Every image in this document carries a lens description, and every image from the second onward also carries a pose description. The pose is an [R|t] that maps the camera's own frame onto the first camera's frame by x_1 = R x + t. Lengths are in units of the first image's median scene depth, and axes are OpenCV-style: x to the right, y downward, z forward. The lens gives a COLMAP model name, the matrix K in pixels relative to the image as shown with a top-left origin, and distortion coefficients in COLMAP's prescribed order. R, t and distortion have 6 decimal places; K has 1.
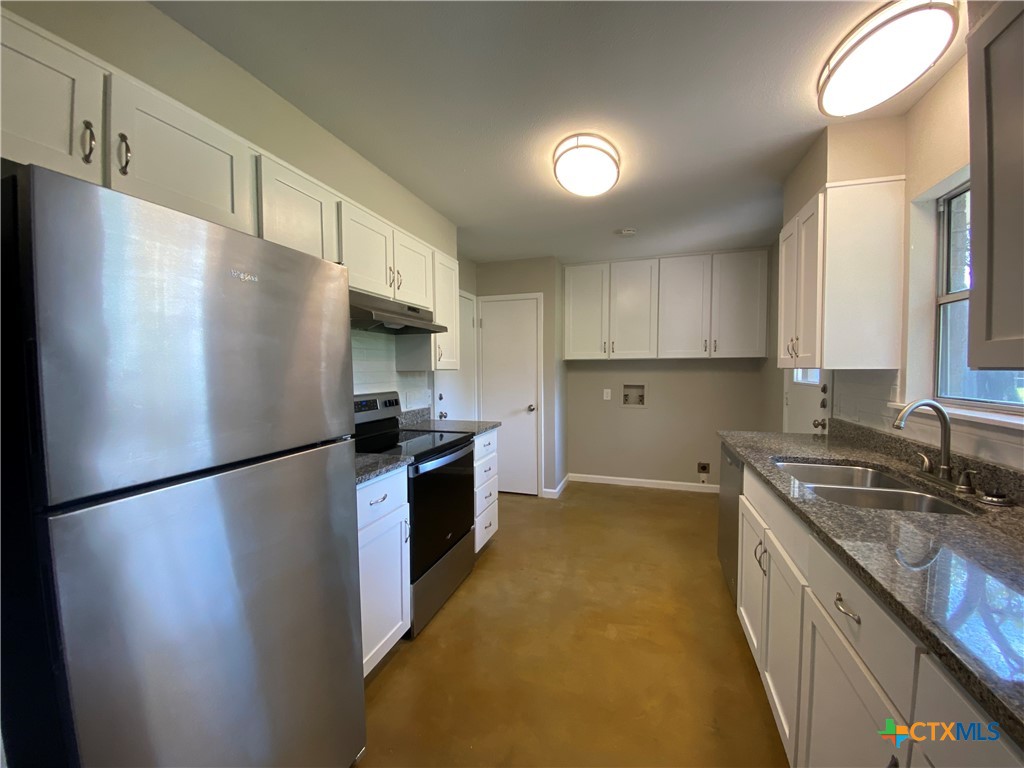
lens RADIAL K [[420.0, 0, 512.0], [0, 420.0, 384.0], [0, 0, 1]] dist [0.056974, -0.036577]
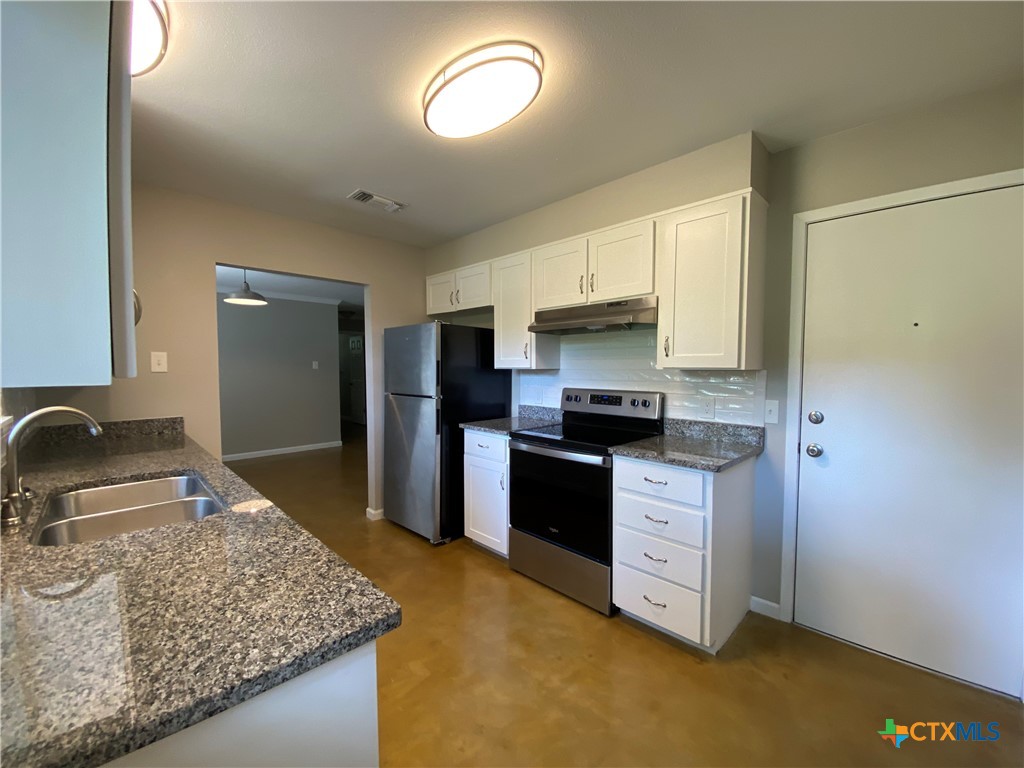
lens RADIAL K [[420.0, 0, 512.0], [0, 420.0, 384.0], [0, 0, 1]] dist [0.056974, -0.036577]
pose [[-0.458827, 0.047088, -0.887277, 0.694905], [-0.032413, 0.997043, 0.069674, -0.055144], [0.887934, 0.060728, -0.455944, 1.190396]]
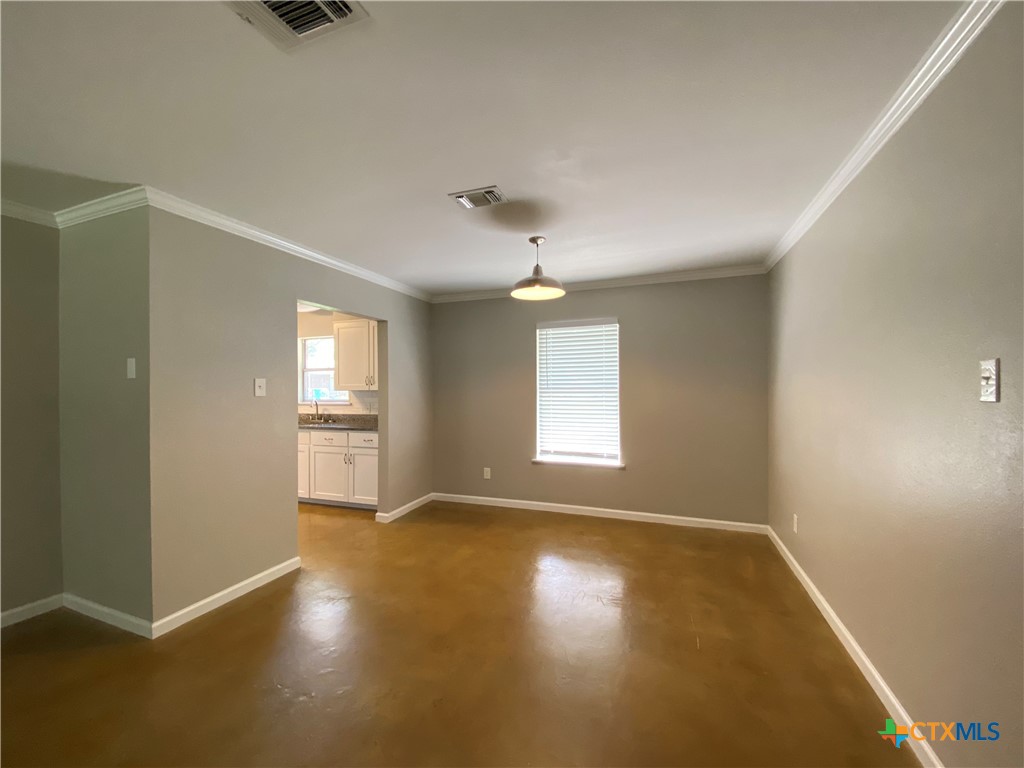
lens RADIAL K [[420.0, 0, 512.0], [0, 420.0, 384.0], [0, 0, 1]] dist [0.056974, -0.036577]
pose [[0.053222, 0.007218, 0.998557, -1.419572], [0.051484, 0.998624, -0.009962, 0.015916], [-0.997255, 0.051940, 0.052777, -0.492995]]
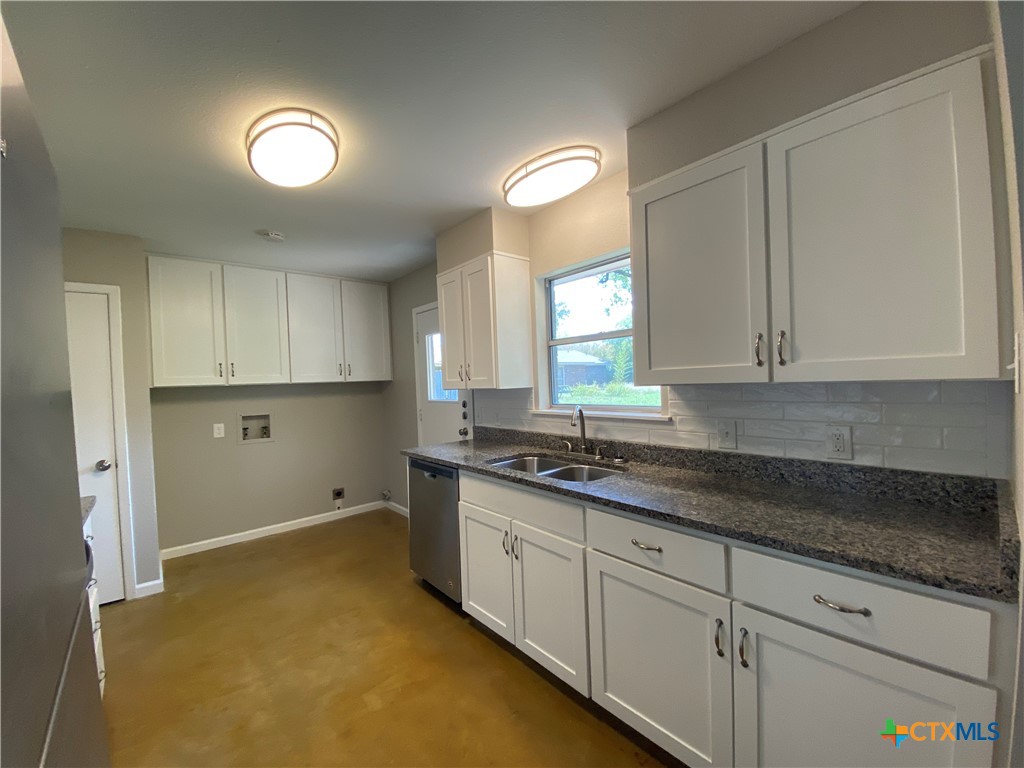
lens RADIAL K [[420.0, 0, 512.0], [0, 420.0, 384.0], [0, 0, 1]] dist [0.056974, -0.036577]
pose [[0.529935, -0.021202, 0.847773, -0.261417], [0.067143, 0.997598, -0.017022, -0.018481], [-0.845376, 0.065943, 0.530086, 0.203752]]
